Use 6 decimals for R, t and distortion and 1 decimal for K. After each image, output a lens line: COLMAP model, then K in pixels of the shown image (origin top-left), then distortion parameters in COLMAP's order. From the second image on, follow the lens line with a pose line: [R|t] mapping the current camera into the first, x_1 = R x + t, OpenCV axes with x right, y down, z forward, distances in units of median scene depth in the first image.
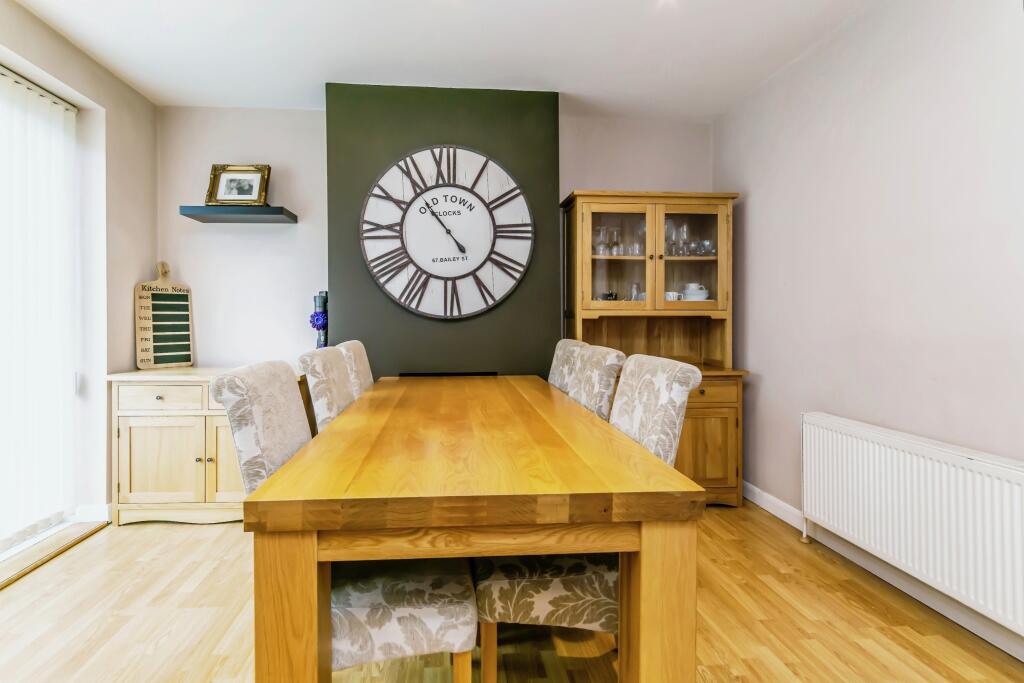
lens RADIAL K [[463.9, 0, 487.2], [0, 463.9, 316.0], [0, 0, 1]] dist [-0.004691, 0.000459]
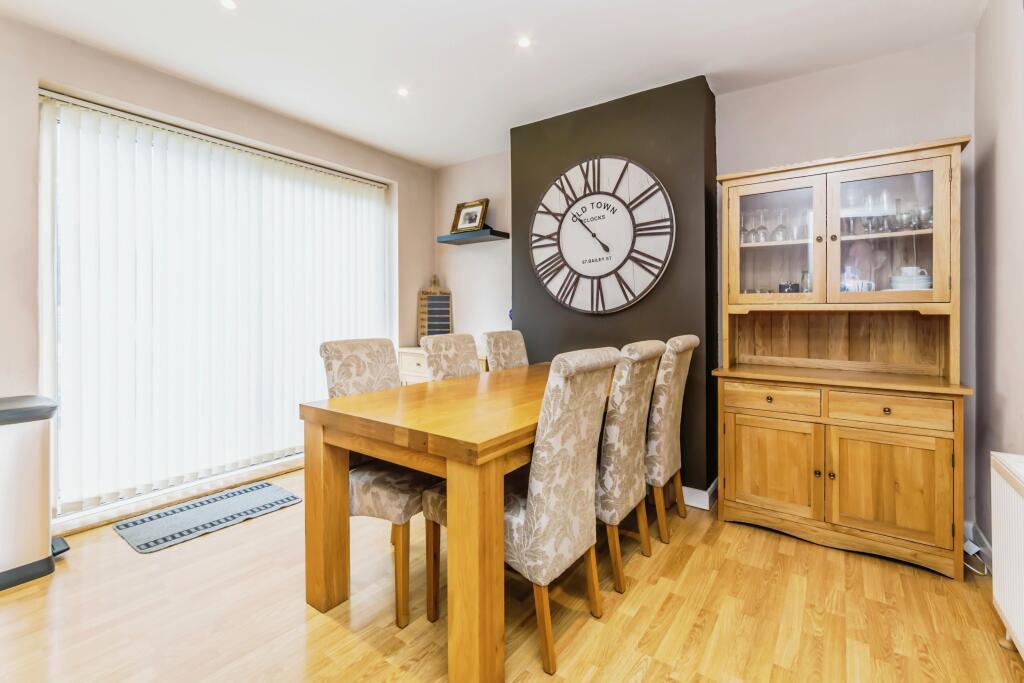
lens RADIAL K [[463.9, 0, 507.6], [0, 463.9, 313.8], [0, 0, 1]] dist [-0.004691, 0.000459]
pose [[0.762100, 0.003248, -0.647451, 0.476605], [0.001918, 0.999972, 0.007274, -0.001766], [0.647456, -0.006786, 0.762073, 0.016028]]
